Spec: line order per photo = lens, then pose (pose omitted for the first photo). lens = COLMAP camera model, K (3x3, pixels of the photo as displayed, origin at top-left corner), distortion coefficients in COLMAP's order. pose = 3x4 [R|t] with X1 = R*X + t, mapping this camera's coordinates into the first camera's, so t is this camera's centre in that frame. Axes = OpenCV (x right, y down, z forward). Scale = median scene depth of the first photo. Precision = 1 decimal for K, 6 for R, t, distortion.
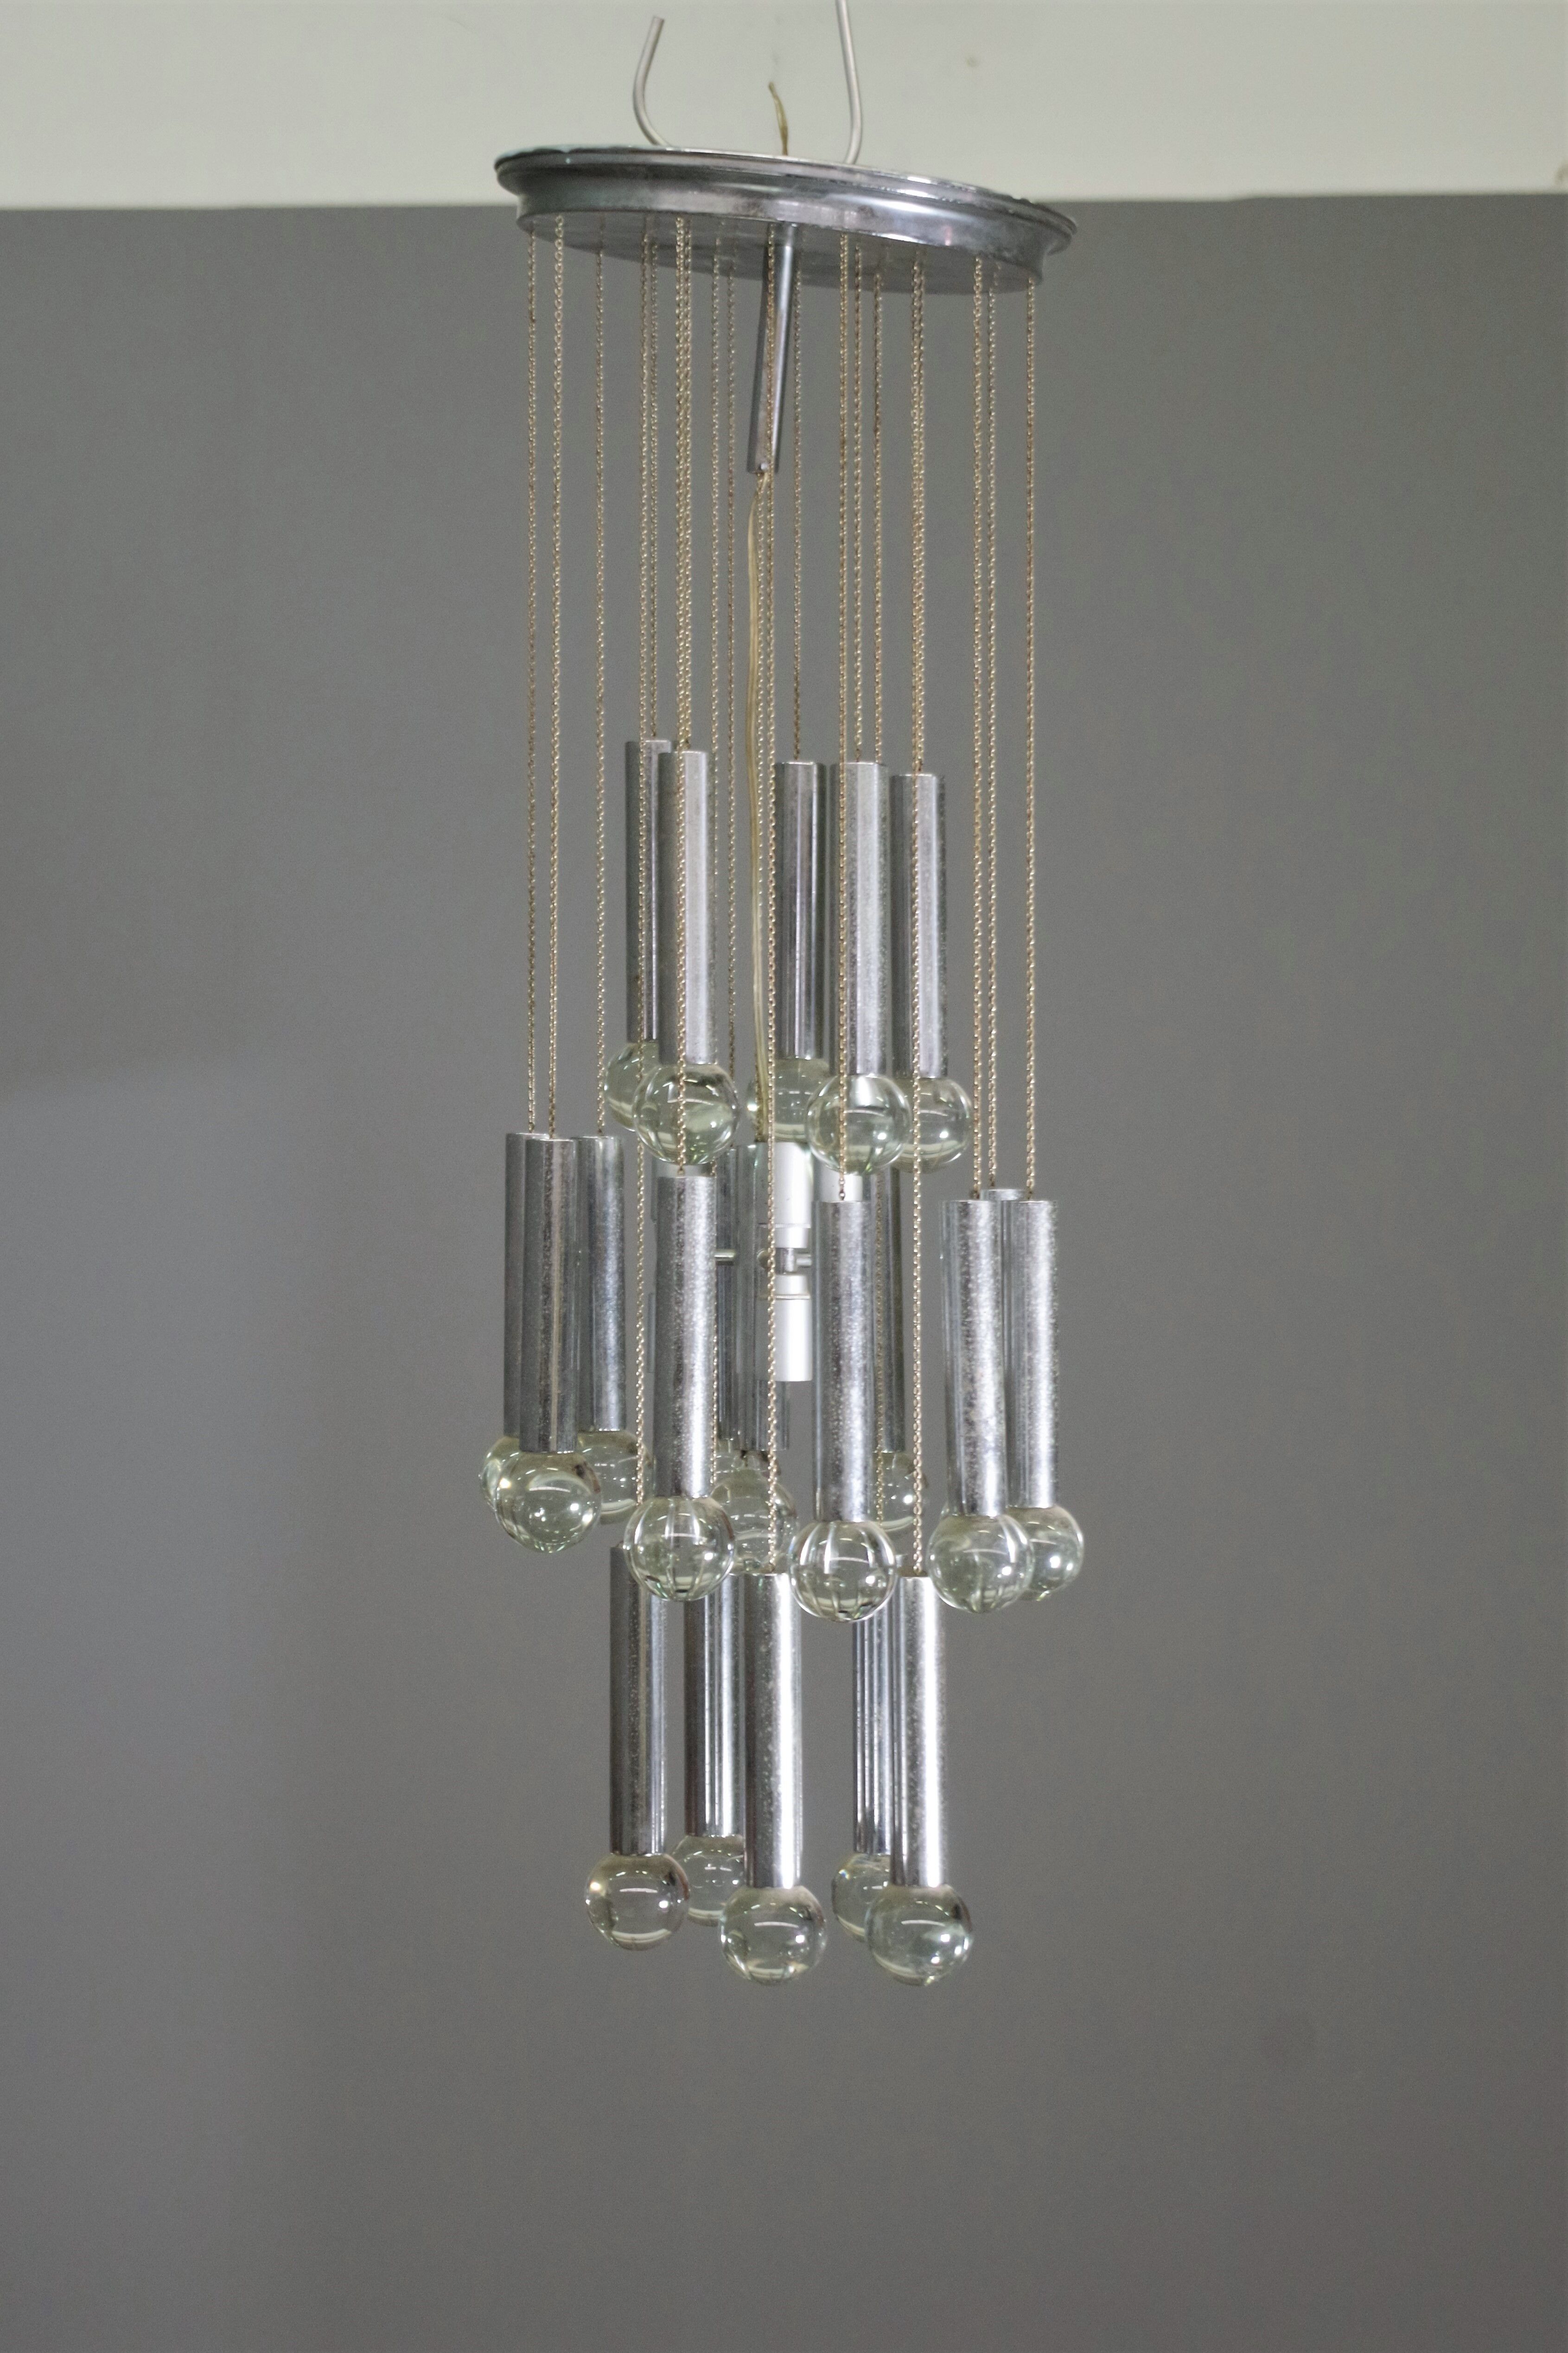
lens RADIAL K [[4423.1, 0, 788.2], [0, 4423.1, 1177.4], [0, 0, 1]] dist [0.390060, 0.000000]
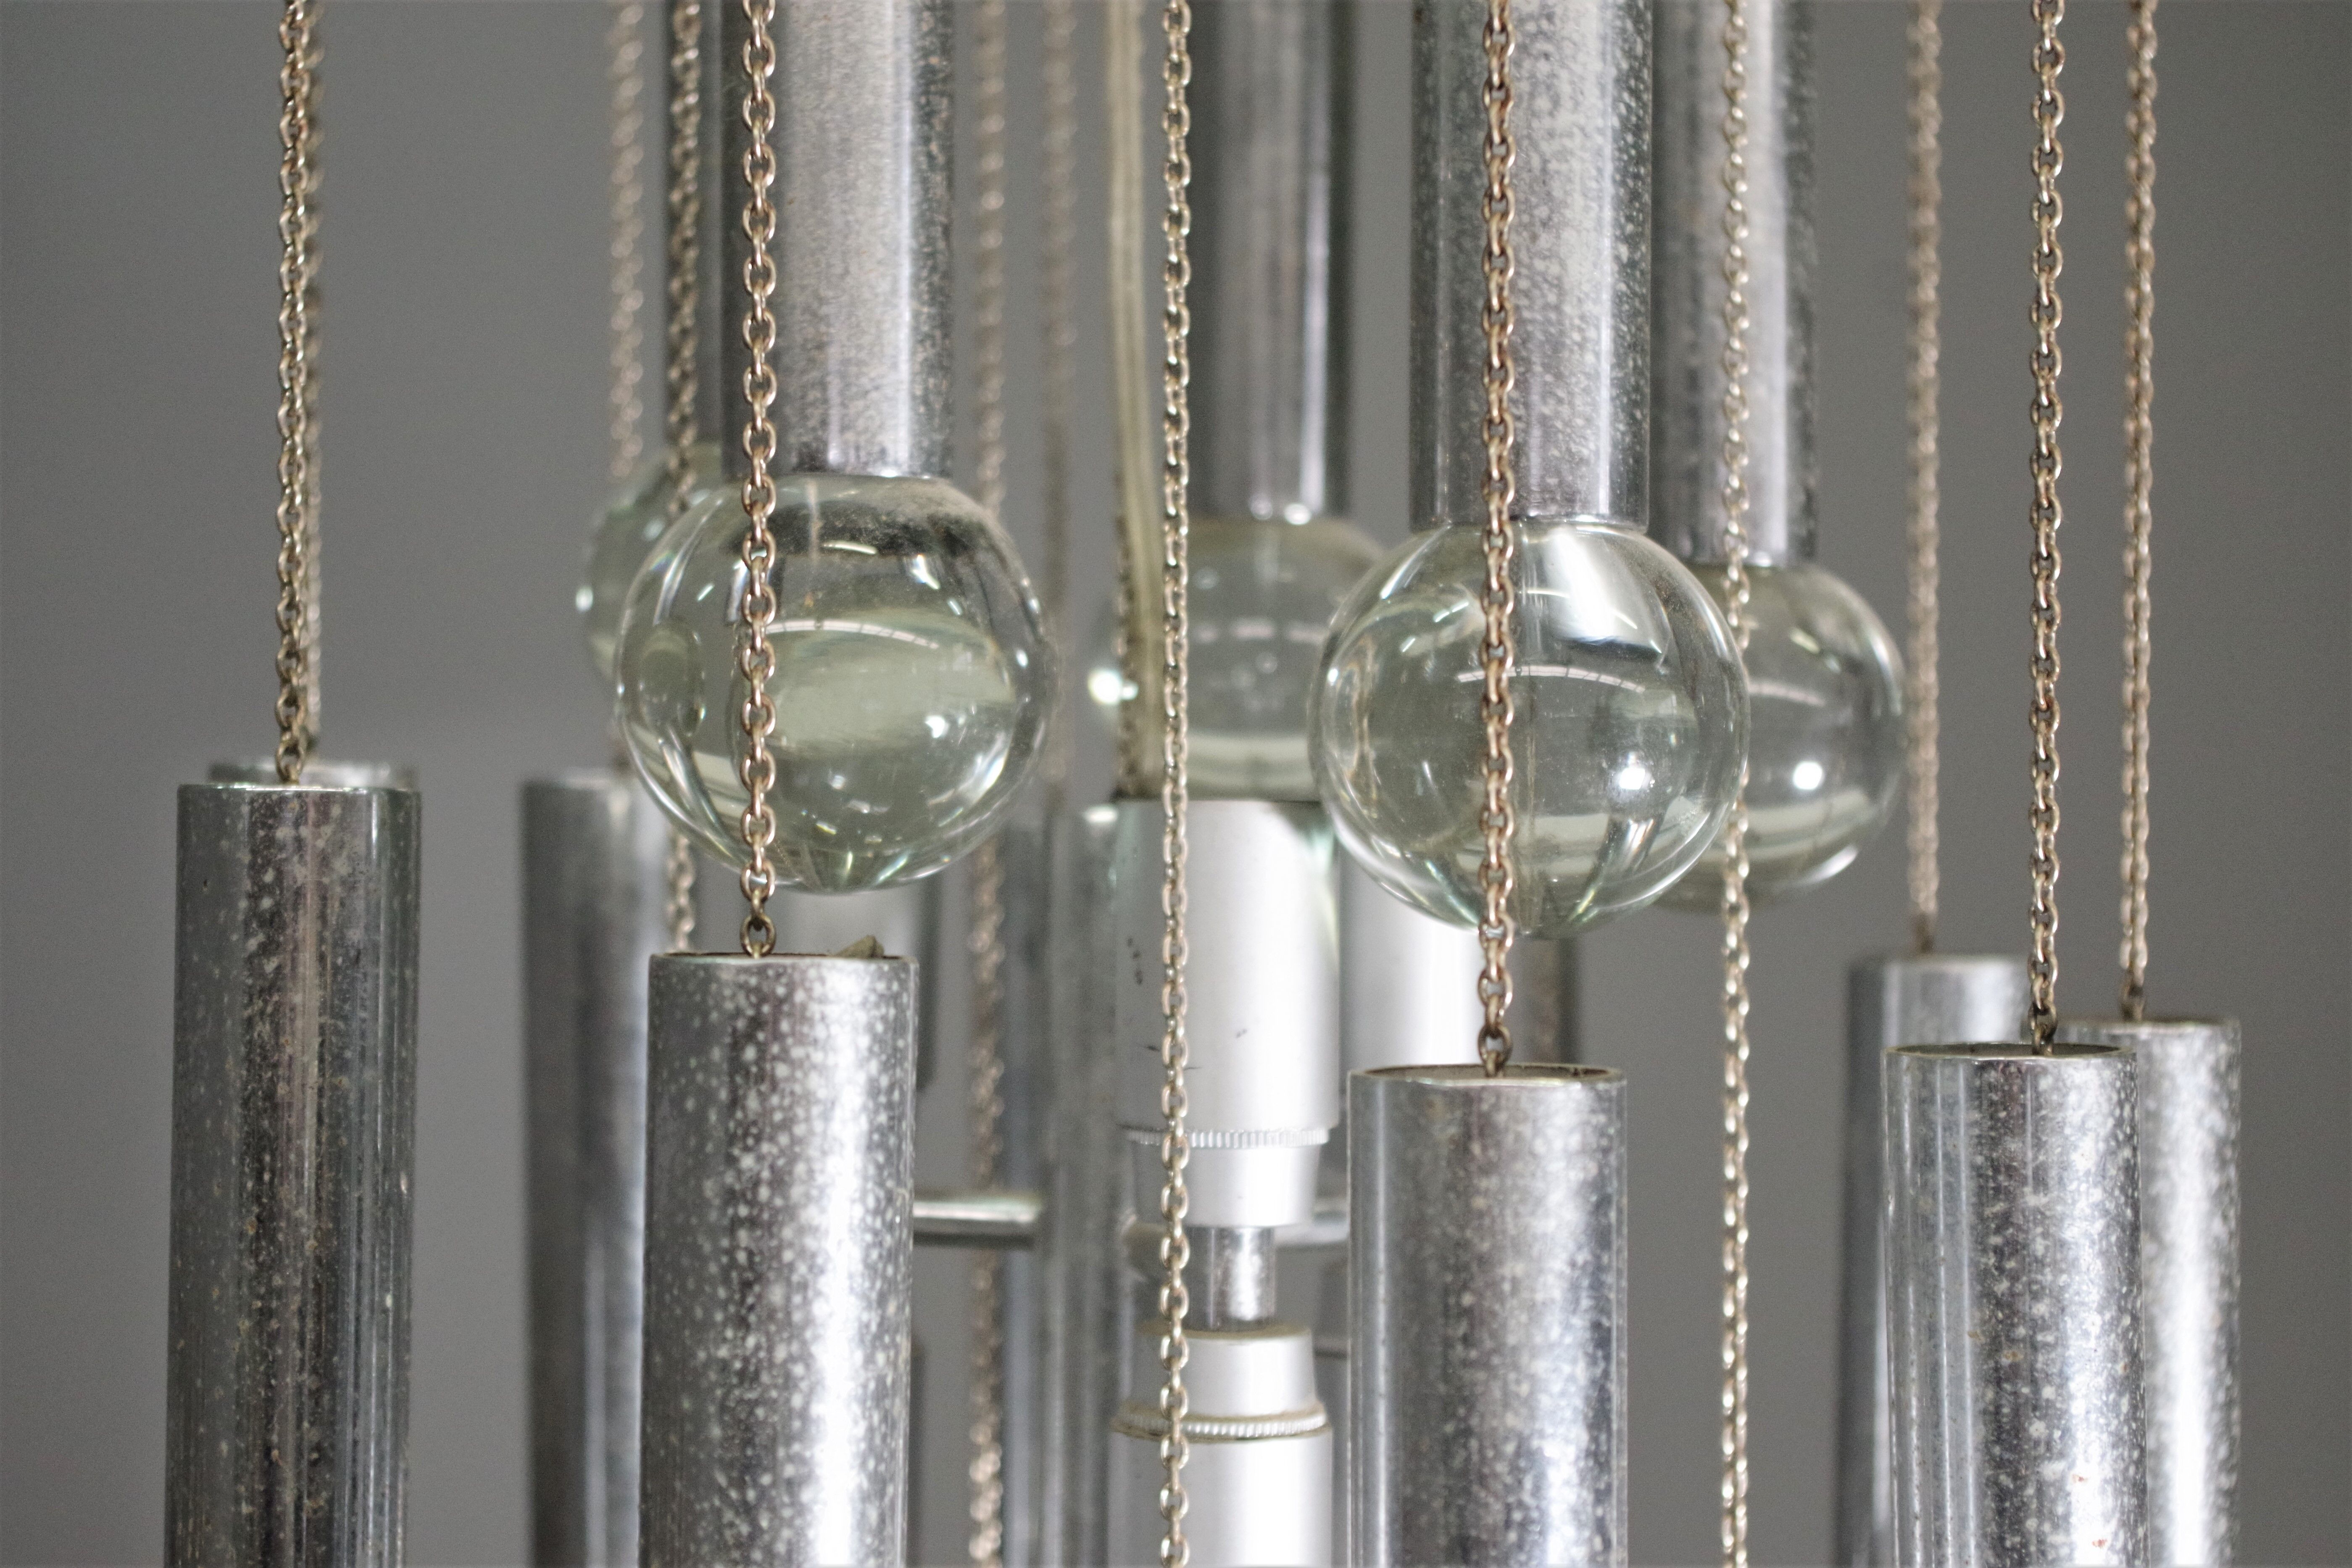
lens RADIAL K [[1850.9, 0, 1180.0], [0, 1850.9, 777.3], [0, 0, 1]] dist [0.000867, 0.002242]
pose [[0.999969, 0.003907, -0.006772, -0.002738], [-0.004010, 0.999874, -0.015334, -0.007646], [0.006711, 0.015360, 0.999860, 0.896829]]
